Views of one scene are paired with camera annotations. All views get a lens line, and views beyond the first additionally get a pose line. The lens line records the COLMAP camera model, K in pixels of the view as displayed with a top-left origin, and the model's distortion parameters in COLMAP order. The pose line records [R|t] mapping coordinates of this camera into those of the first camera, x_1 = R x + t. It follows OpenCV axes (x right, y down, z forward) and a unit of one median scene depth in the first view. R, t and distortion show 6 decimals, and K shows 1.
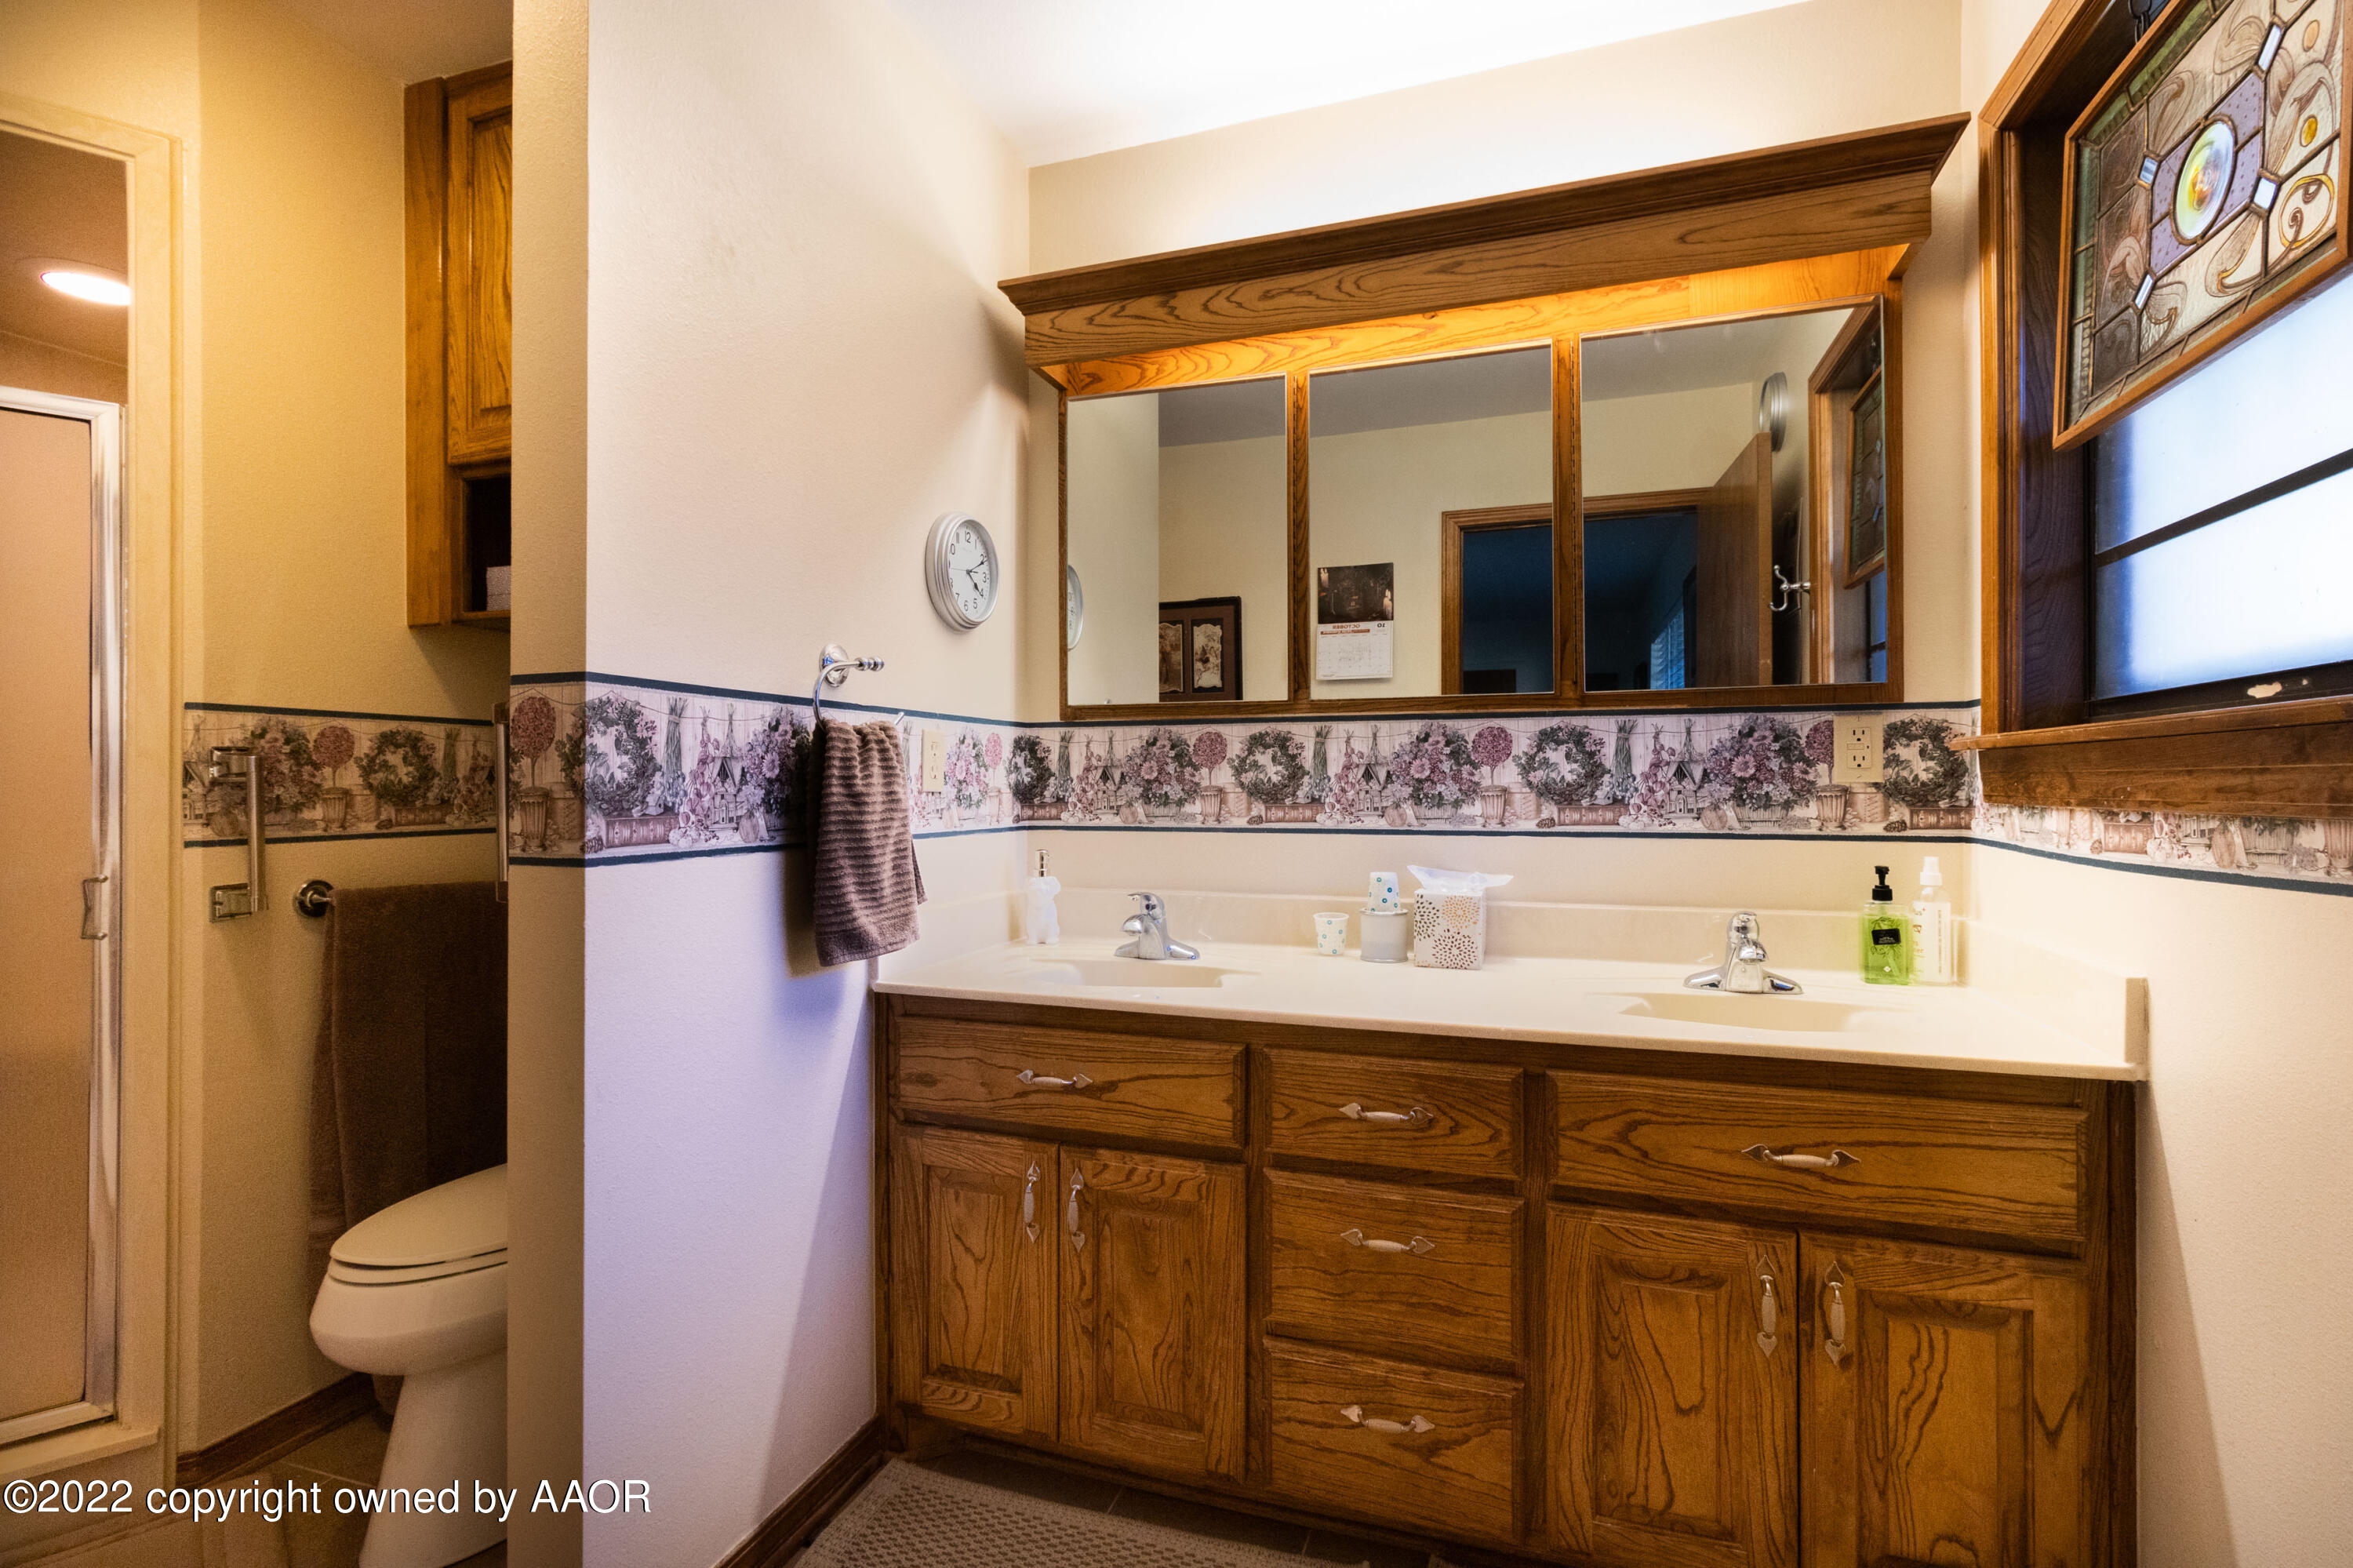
lens RADIAL K [[1071.7, 0, 1166.6], [0, 1071.7, 773.5], [0, 0, 1]] dist [0.001950, 0.000287]
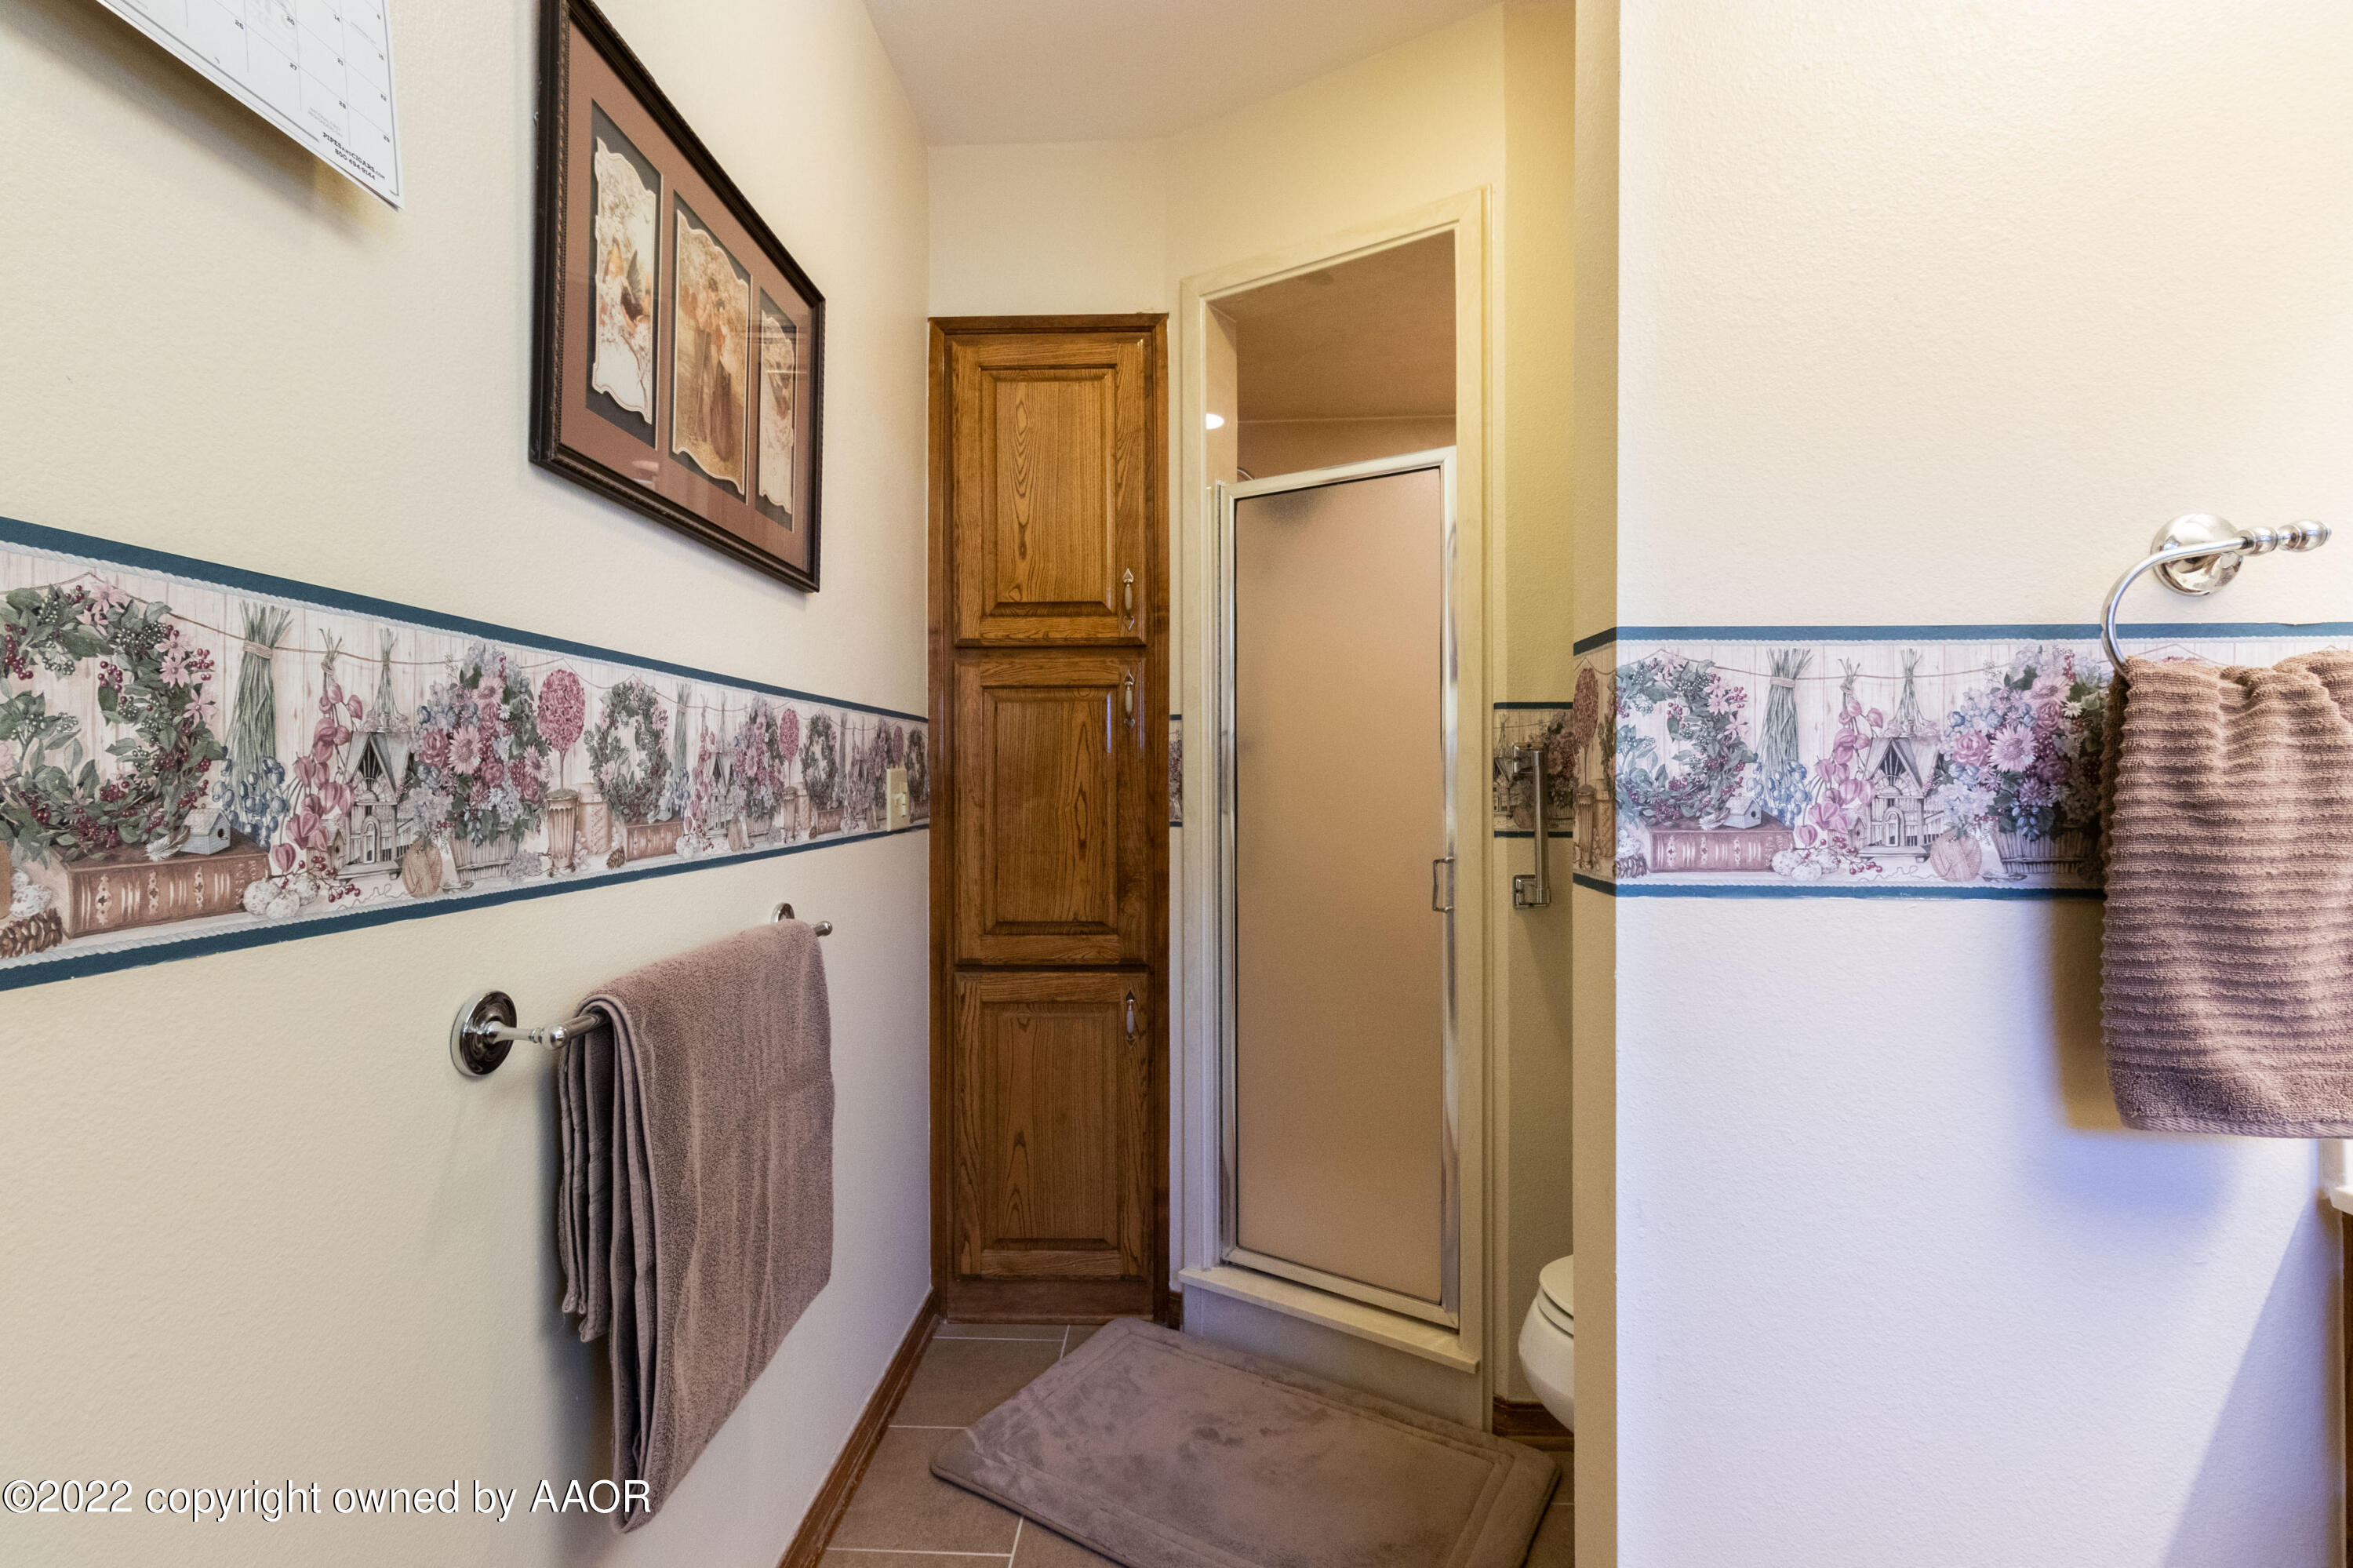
lens RADIAL K [[1116.0, 0, 1154.0], [0, 1116.0, 773.8], [0, 0, 1]] dist [0.003110, 0.001052]
pose [[0.280177, -0.000888, -0.959948, 0.076707], [0.008940, 0.999959, 0.001685, 0.000339], [0.959907, -0.009054, 0.280173, 0.383573]]
